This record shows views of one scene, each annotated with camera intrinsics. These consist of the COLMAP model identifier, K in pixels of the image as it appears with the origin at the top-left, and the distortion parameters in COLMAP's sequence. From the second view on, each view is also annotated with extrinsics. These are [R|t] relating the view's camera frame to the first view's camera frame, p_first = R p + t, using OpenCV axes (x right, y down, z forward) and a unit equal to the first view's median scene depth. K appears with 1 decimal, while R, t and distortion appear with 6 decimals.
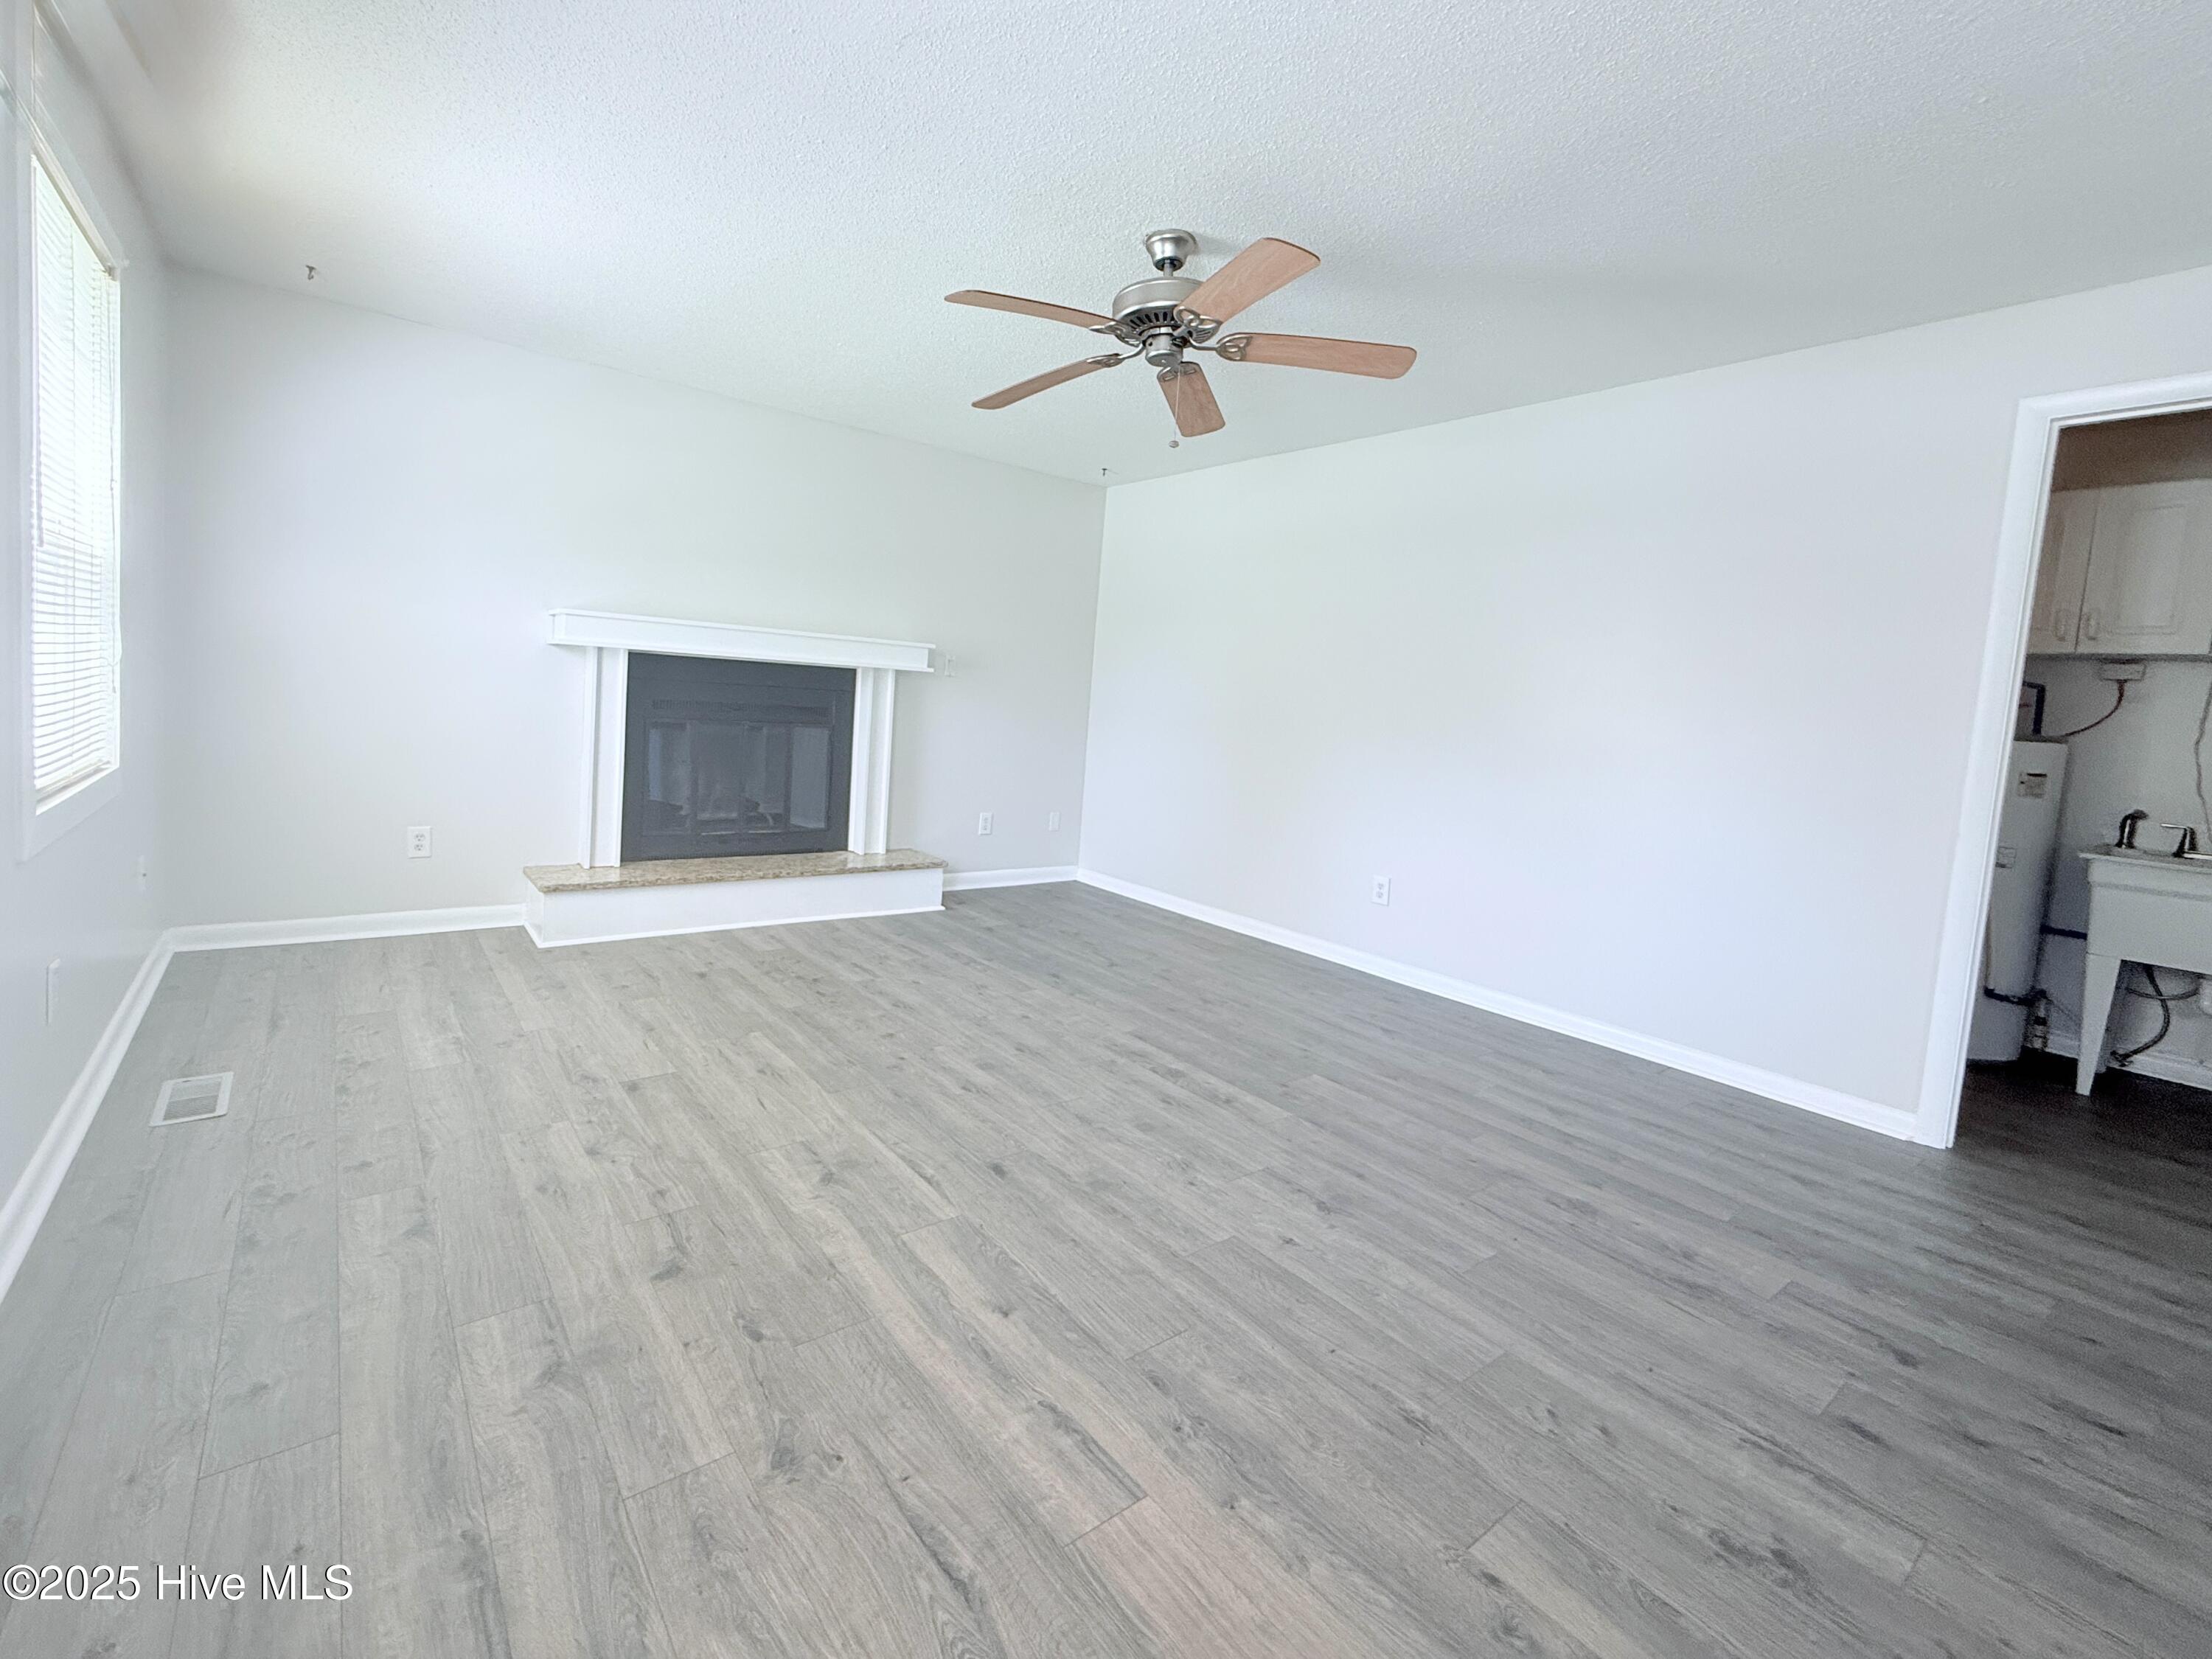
lens RADIAL K [[988.8, 0, 1102.7], [0, 988.8, 765.0], [0, 0, 1]] dist [-0.001002, -0.000346]
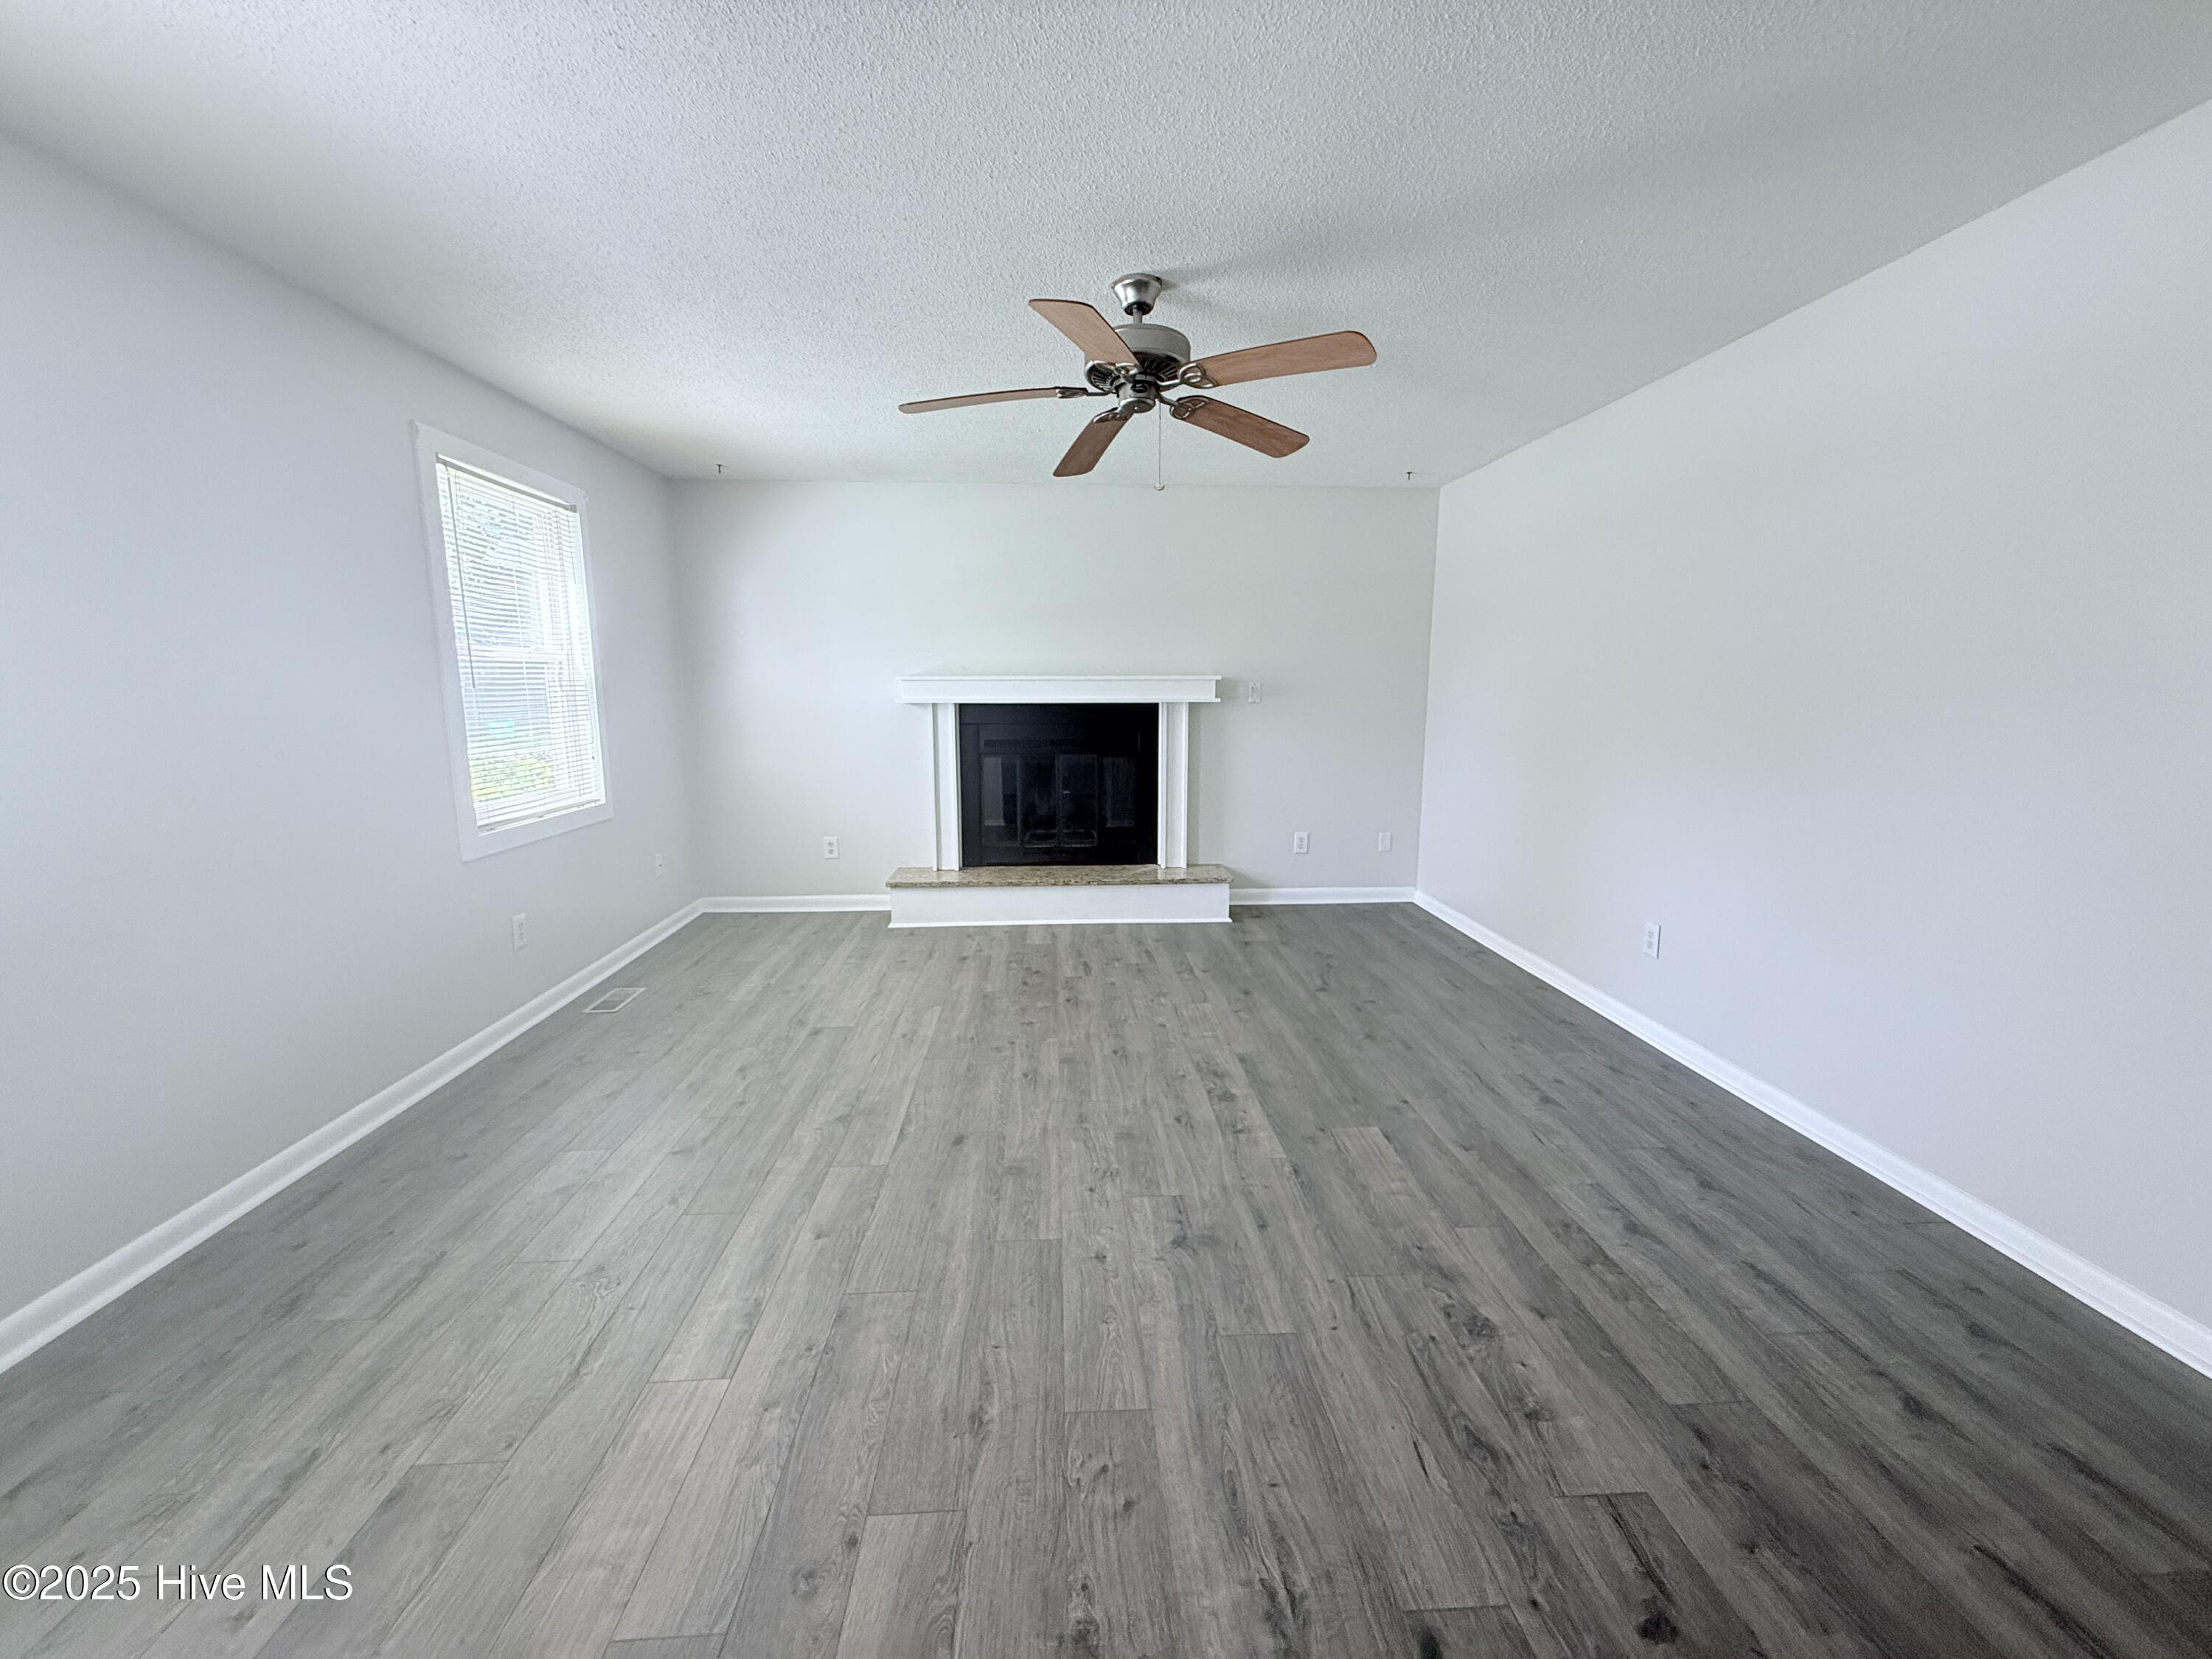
lens RADIAL K [[941.1, 0, 1106.0], [0, 941.1, 829.5], [0, 0, 1]] dist [0.000445, -0.000166]
pose [[0.821358, 0.021167, -0.570020, 0.536225], [0.014463, 0.998217, 0.057908, -0.028676], [0.570230, -0.055808, 0.819587, 0.134571]]
